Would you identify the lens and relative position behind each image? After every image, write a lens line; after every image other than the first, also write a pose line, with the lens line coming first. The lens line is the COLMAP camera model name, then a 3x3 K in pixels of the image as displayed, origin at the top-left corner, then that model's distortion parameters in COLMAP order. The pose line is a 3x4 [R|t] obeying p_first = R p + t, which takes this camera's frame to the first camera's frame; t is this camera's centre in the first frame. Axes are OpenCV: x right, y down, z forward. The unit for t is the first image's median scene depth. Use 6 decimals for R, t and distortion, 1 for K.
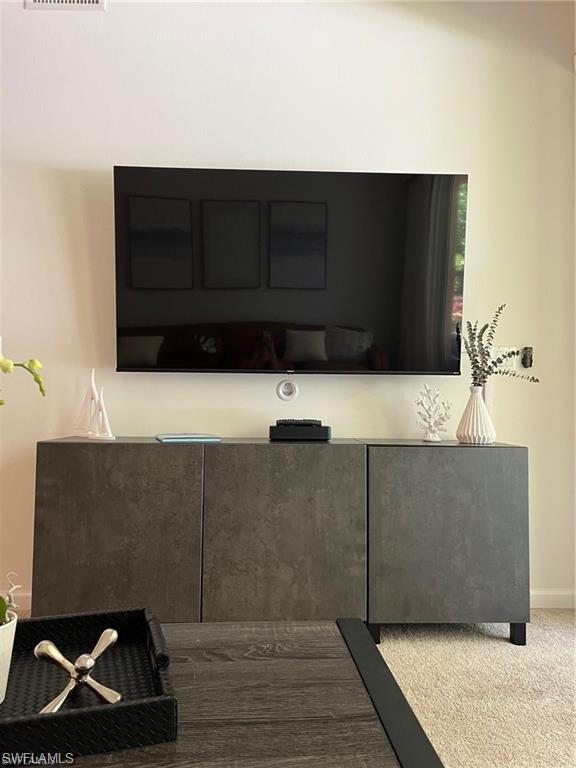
lens RADIAL K [[581.7, 0, 288.0], [0, 581.7, 384.0], [0, 0, 1]] dist [-0.005588, -0.001873]
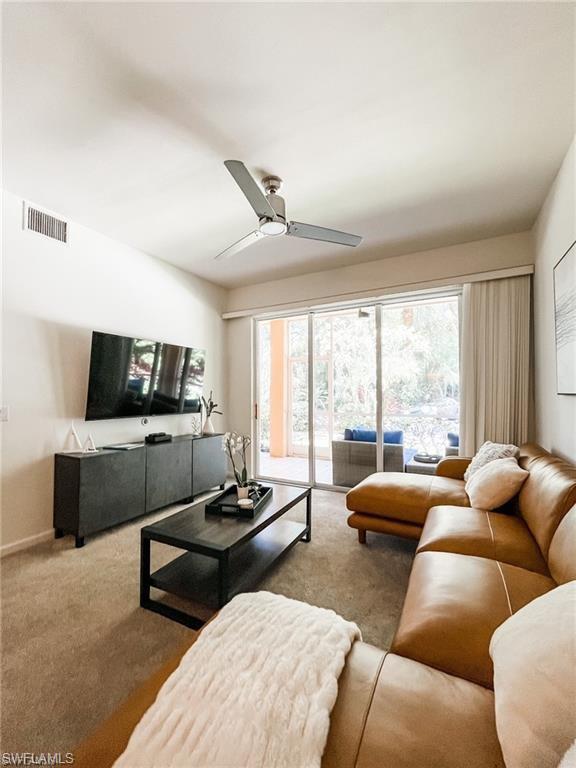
lens RADIAL K [[313.0, 0, 291.9], [0, 313.0, 384.9], [0, 0, 1]] dist [-0.000539, -0.000292]
pose [[0.493092, 0.017089, 0.869809, -0.941631], [0.011902, 0.999581, -0.026386, -0.116345], [-0.869896, 0.023363, 0.492682, -0.271923]]
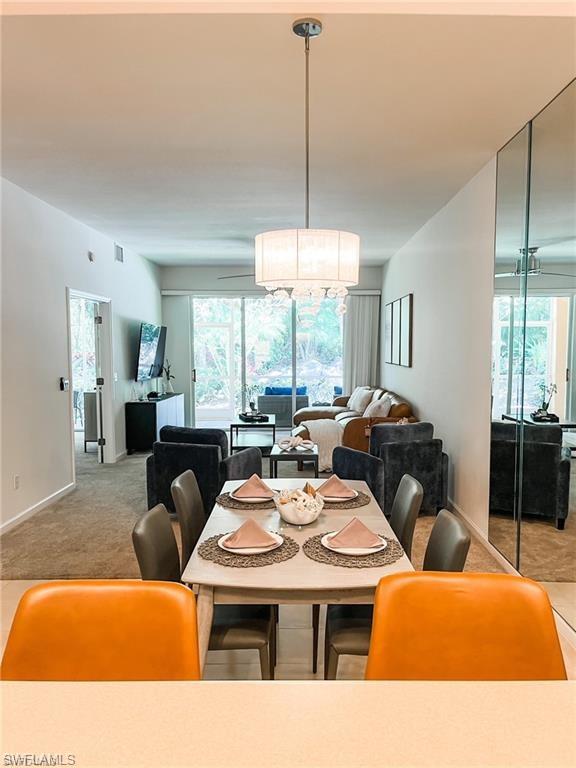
lens RADIAL K [[581.7, 0, 288.0], [0, 581.7, 384.0], [0, 0, 1]] dist [-0.005588, -0.001873]
pose [[0.045326, -0.066489, 0.996757, -3.562760], [0.007084, 0.997779, 0.066235, -0.221756], [-0.998947, 0.004059, 0.045696, -0.032736]]
